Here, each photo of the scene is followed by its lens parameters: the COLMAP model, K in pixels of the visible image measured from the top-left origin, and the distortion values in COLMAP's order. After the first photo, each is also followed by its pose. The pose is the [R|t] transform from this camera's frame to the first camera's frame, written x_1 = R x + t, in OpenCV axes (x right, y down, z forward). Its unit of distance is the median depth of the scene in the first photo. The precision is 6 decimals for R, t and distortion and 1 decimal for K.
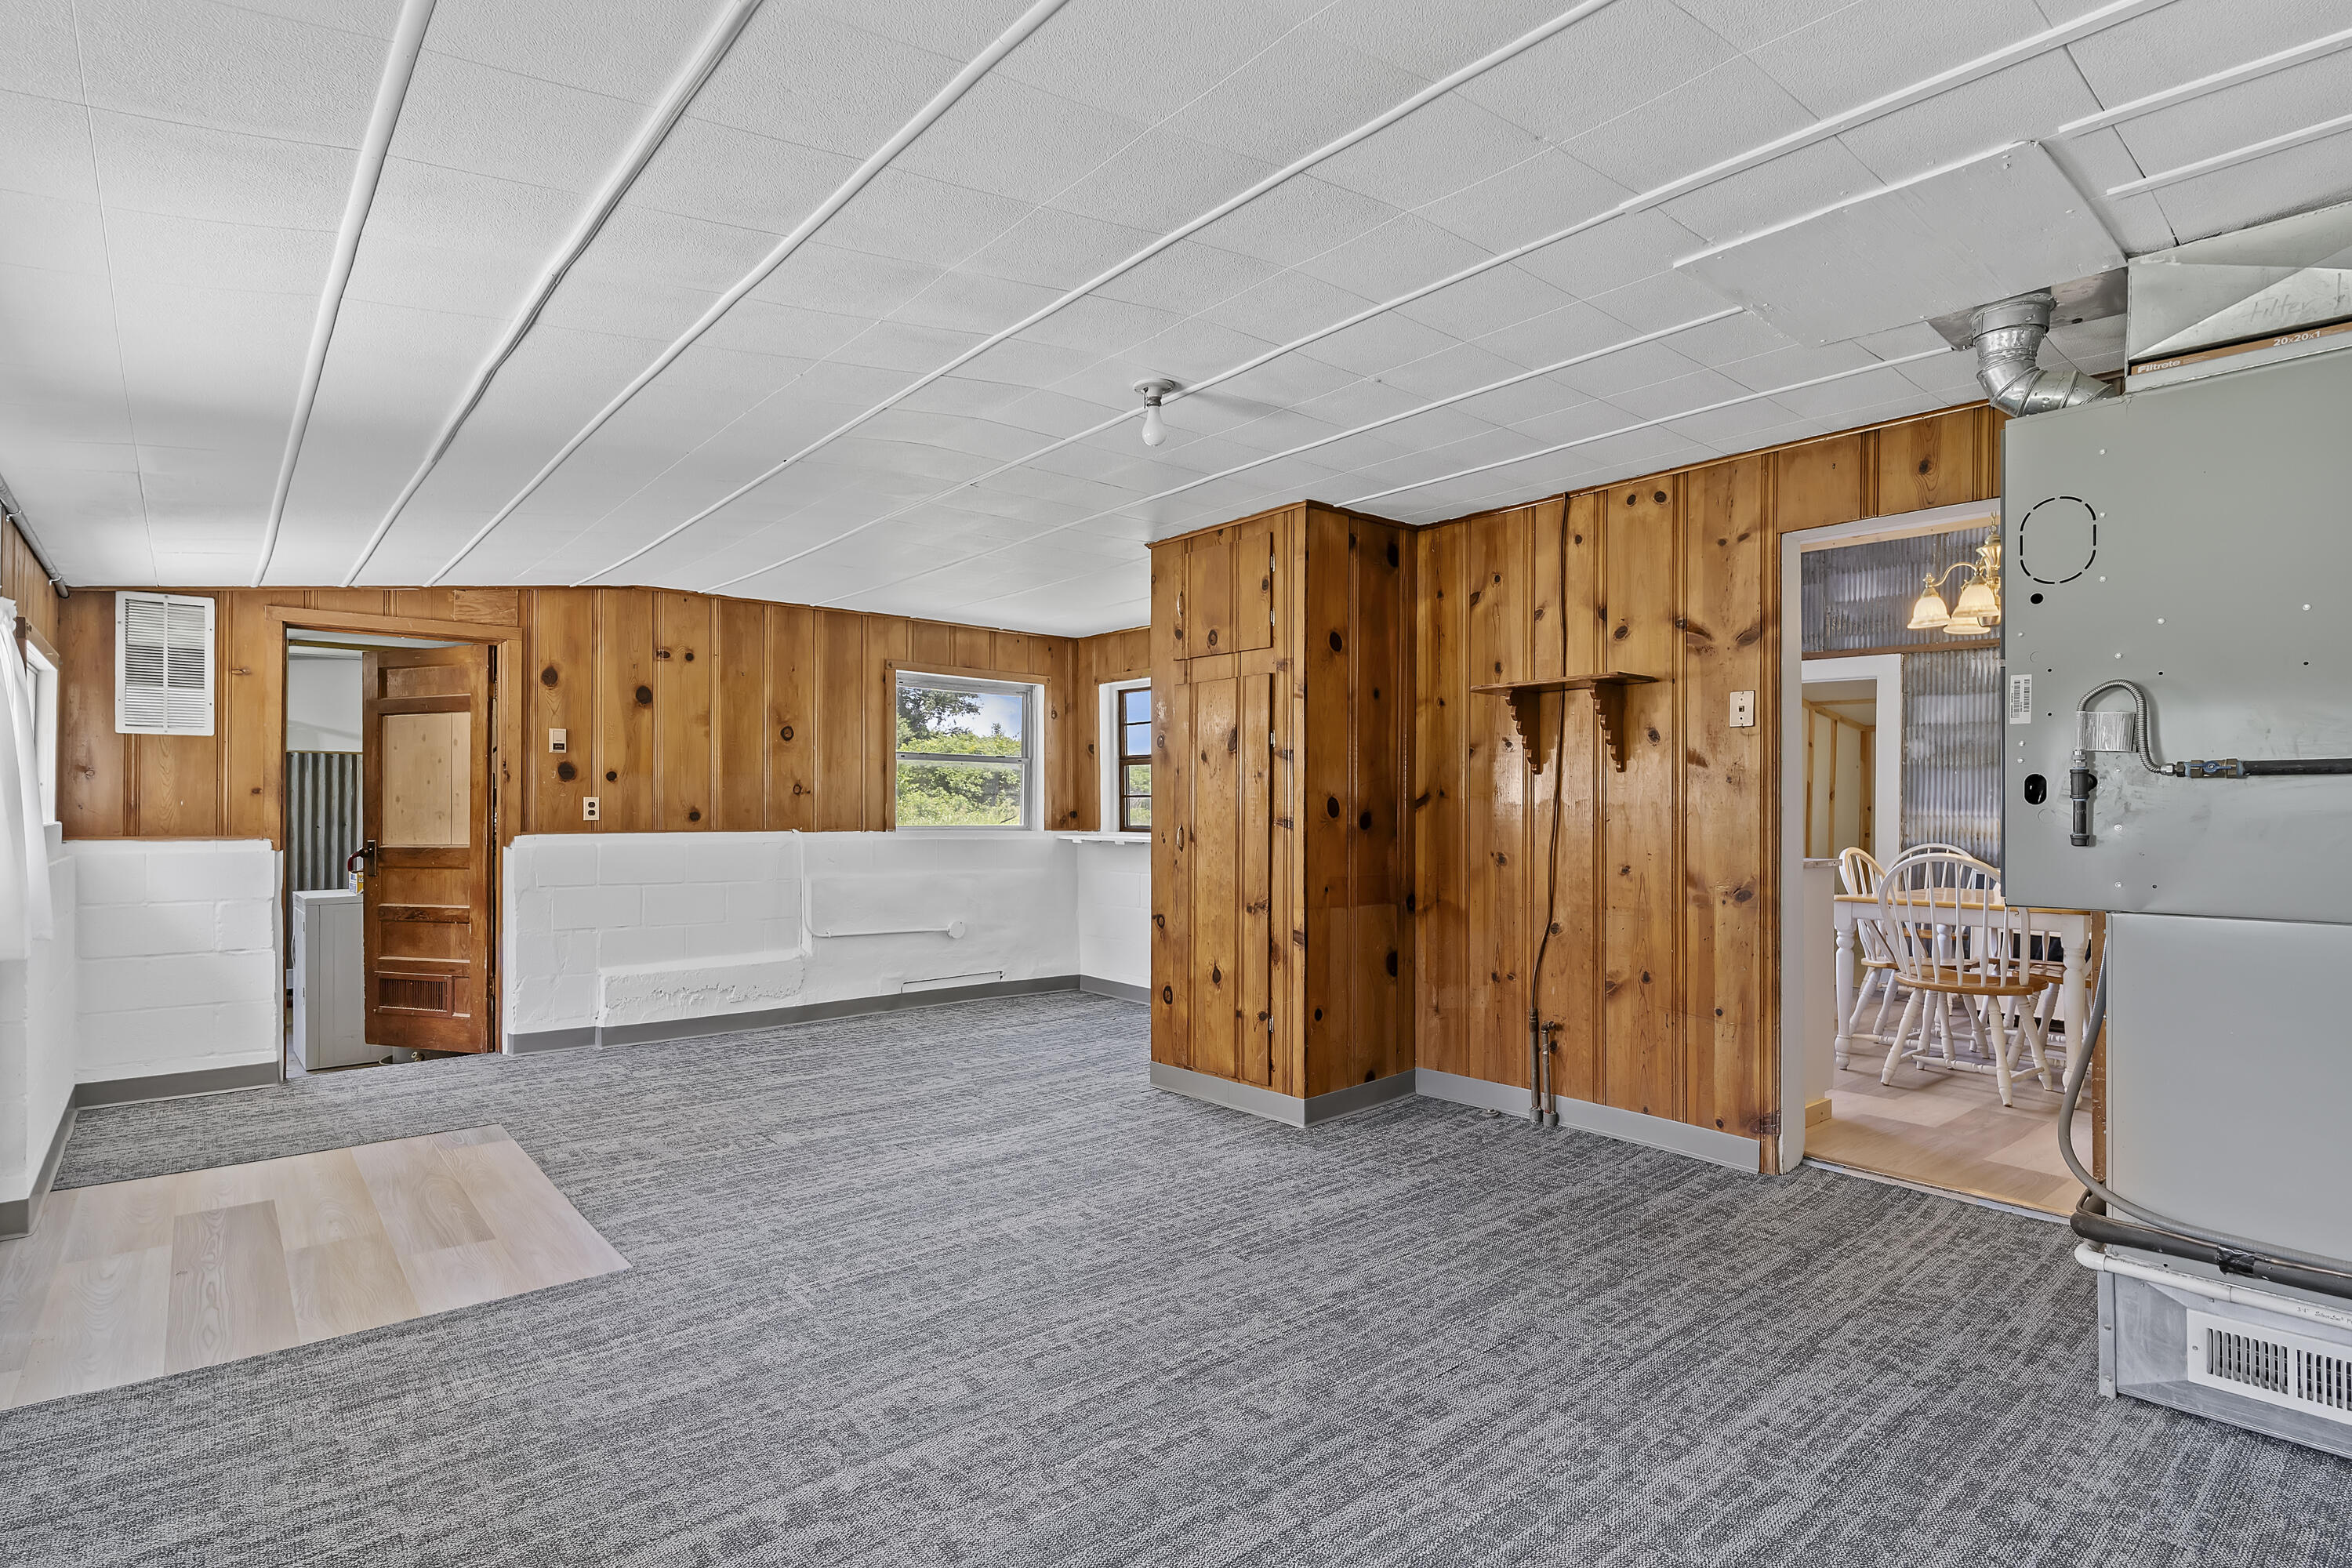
lens RADIAL K [[1143.2, 0, 1183.5], [0, 1143.2, 803.5], [0, 0, 1]] dist [0.005393, -0.002301]
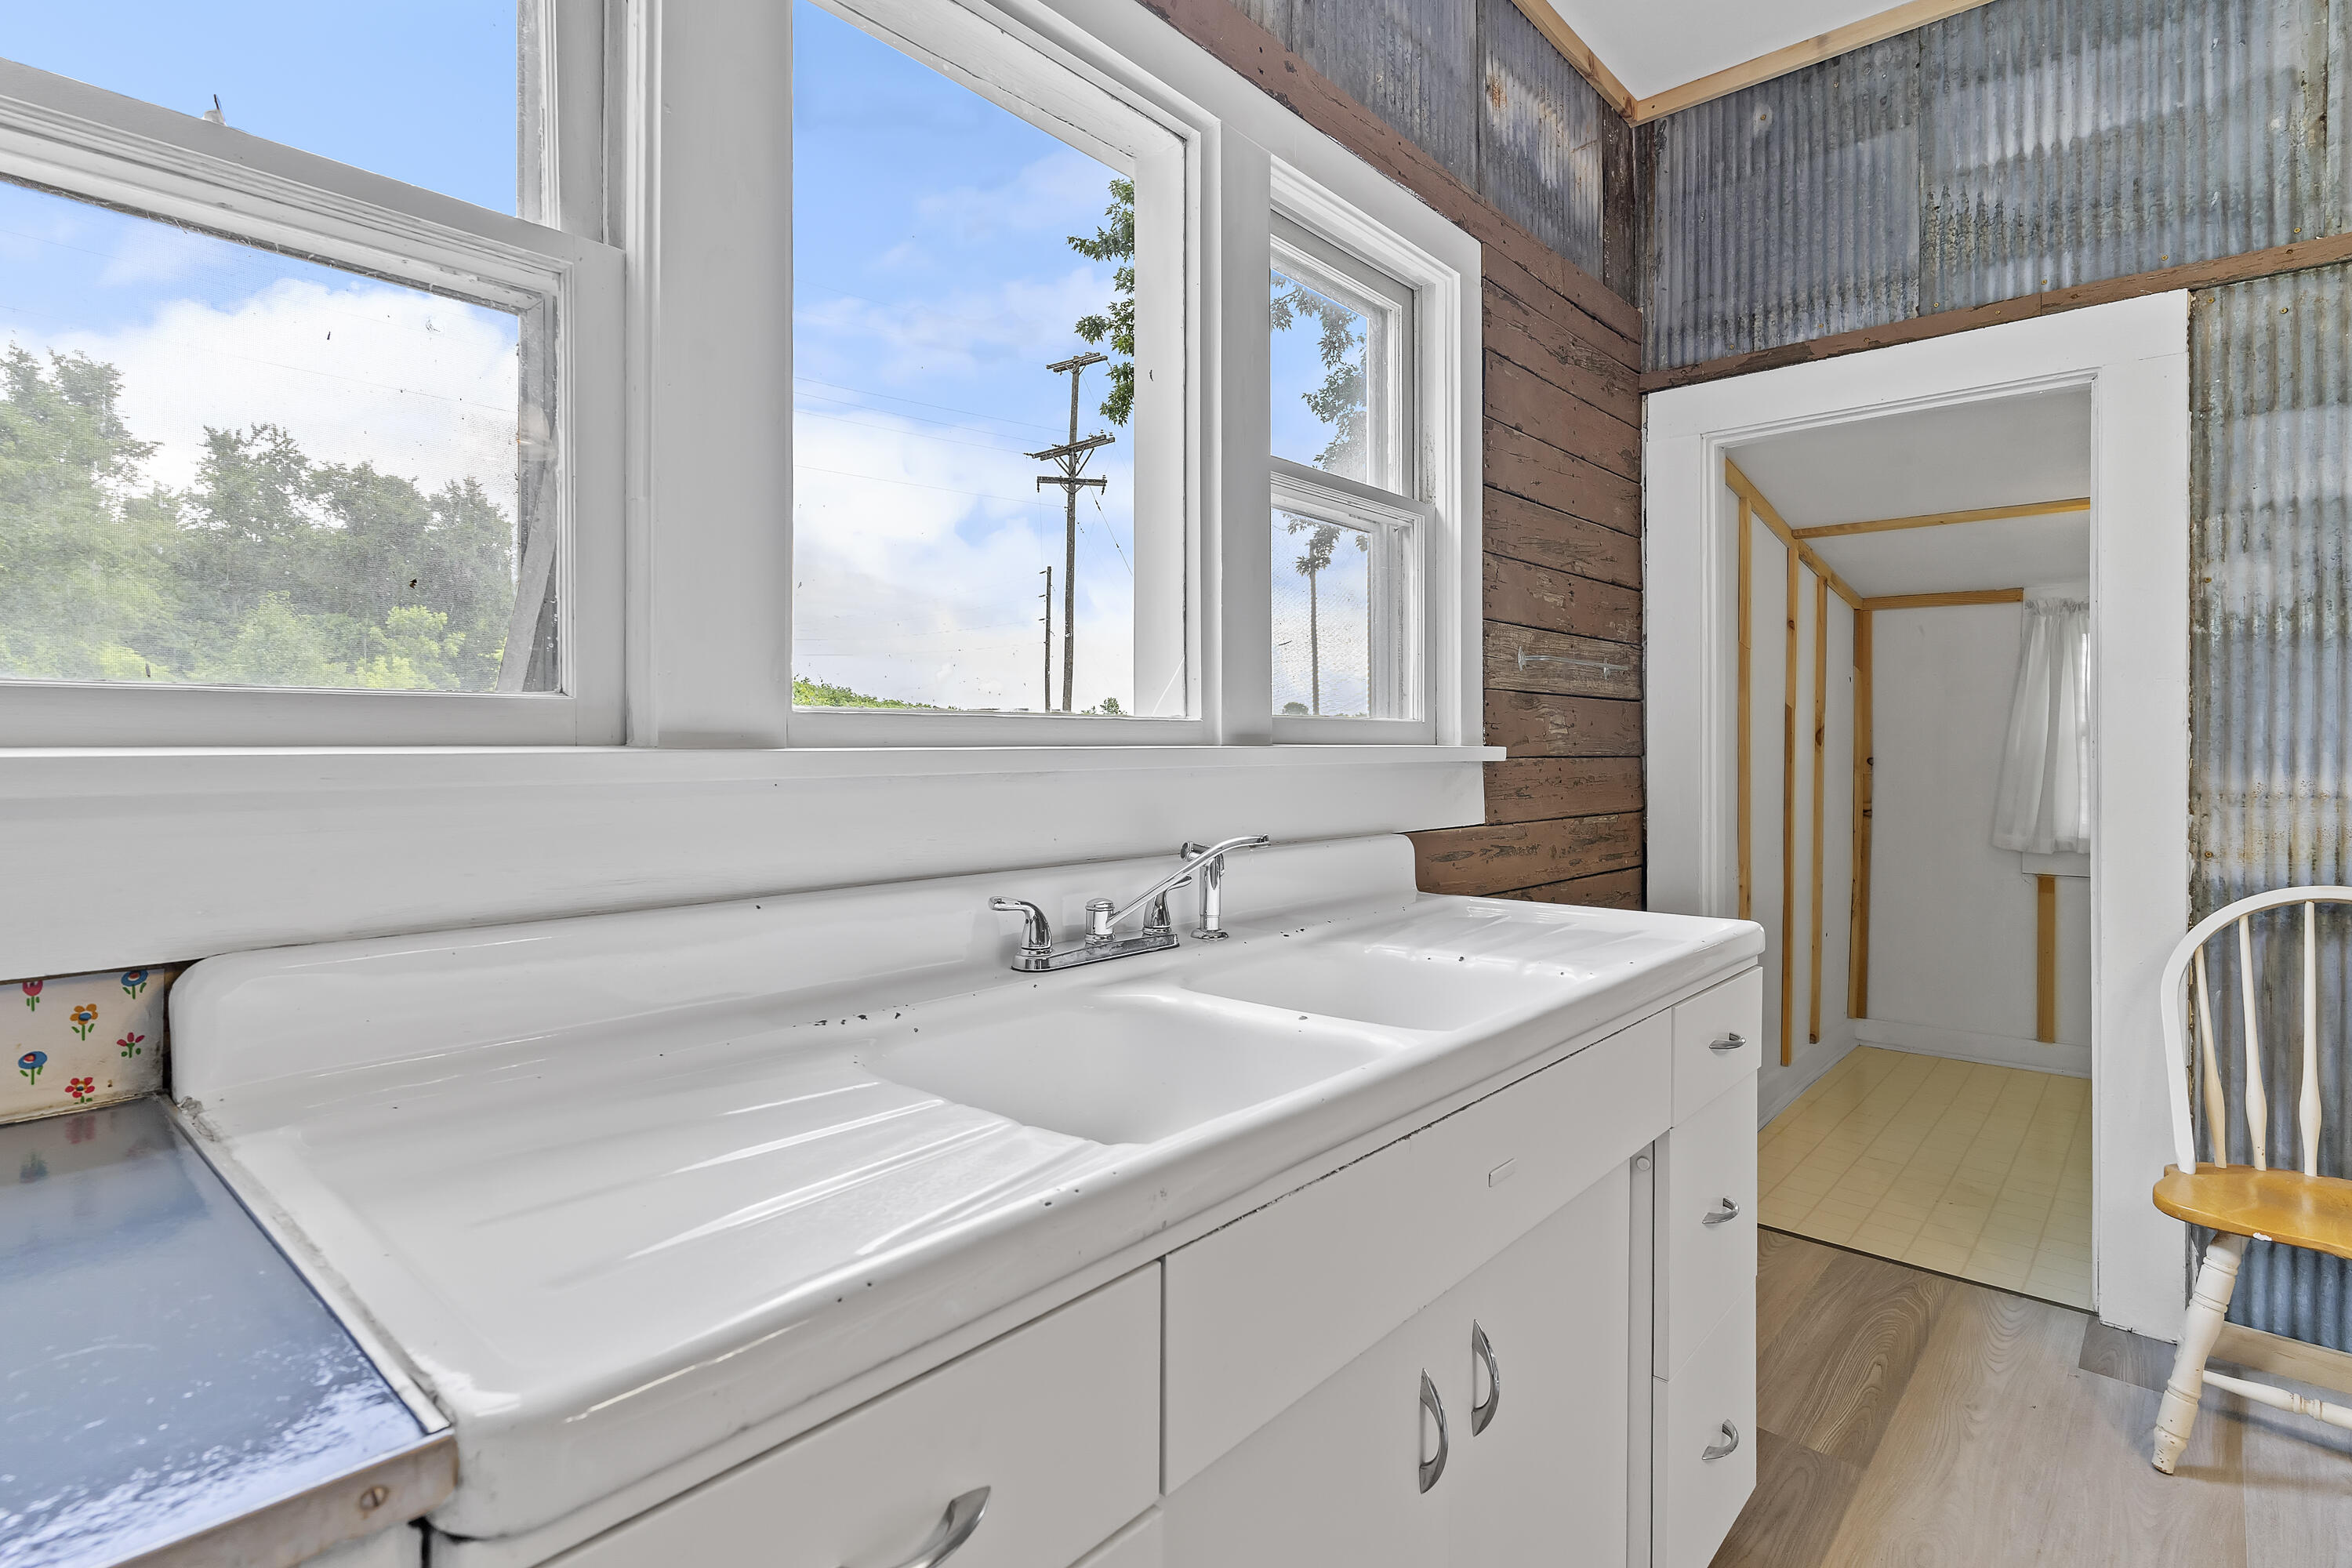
lens RADIAL K [[1143.2, 0, 1160.6], [0, 1143.2, 768.5], [0, 0, 1]] dist [0.005393, -0.002301]
pose [[0.991620, -0.007490, 0.128969, 0.299763], [0.005423, 0.999851, 0.016373, -0.003300], [-0.129072, -0.015537, 0.991513, 0.719617]]
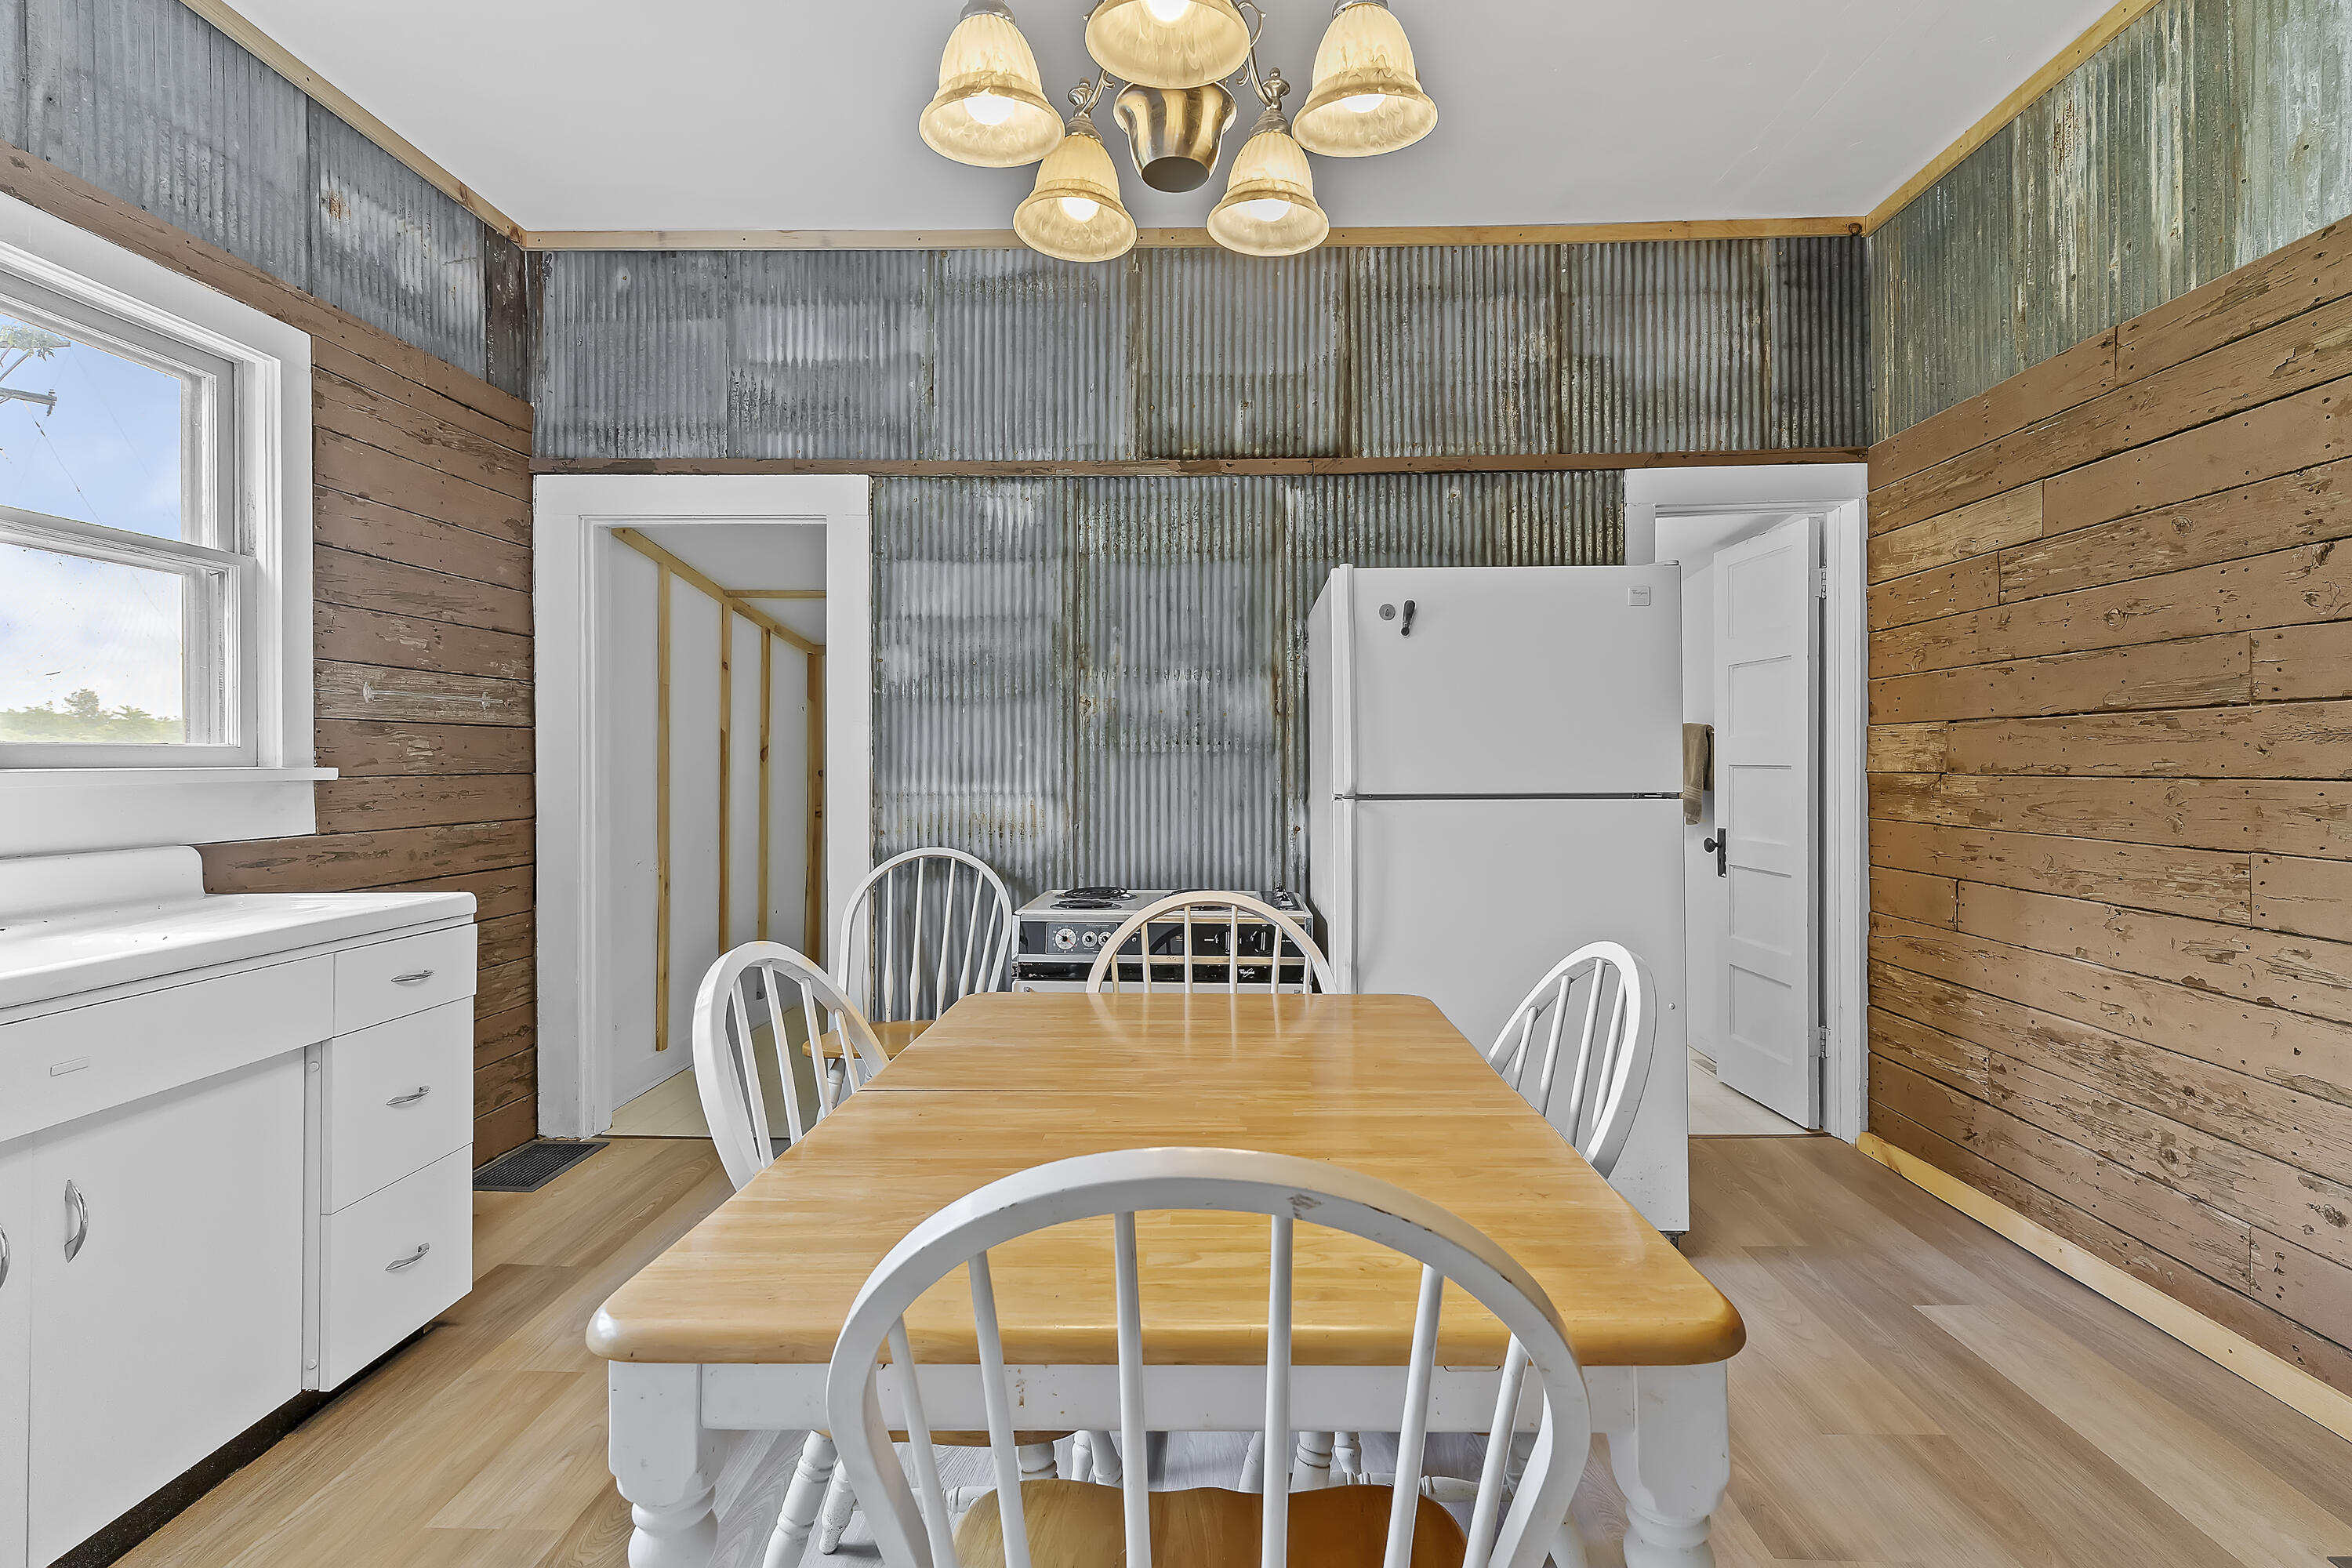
lens RADIAL K [[1143.2, 0, 1195.9], [0, 1143.2, 767.5], [0, 0, 1]] dist [0.005393, -0.002301]
pose [[0.658957, -0.013398, 0.752061, 0.339992], [0.007498, 0.999909, 0.011245, -0.005908], [-0.752143, -0.001771, 0.658997, 0.557945]]
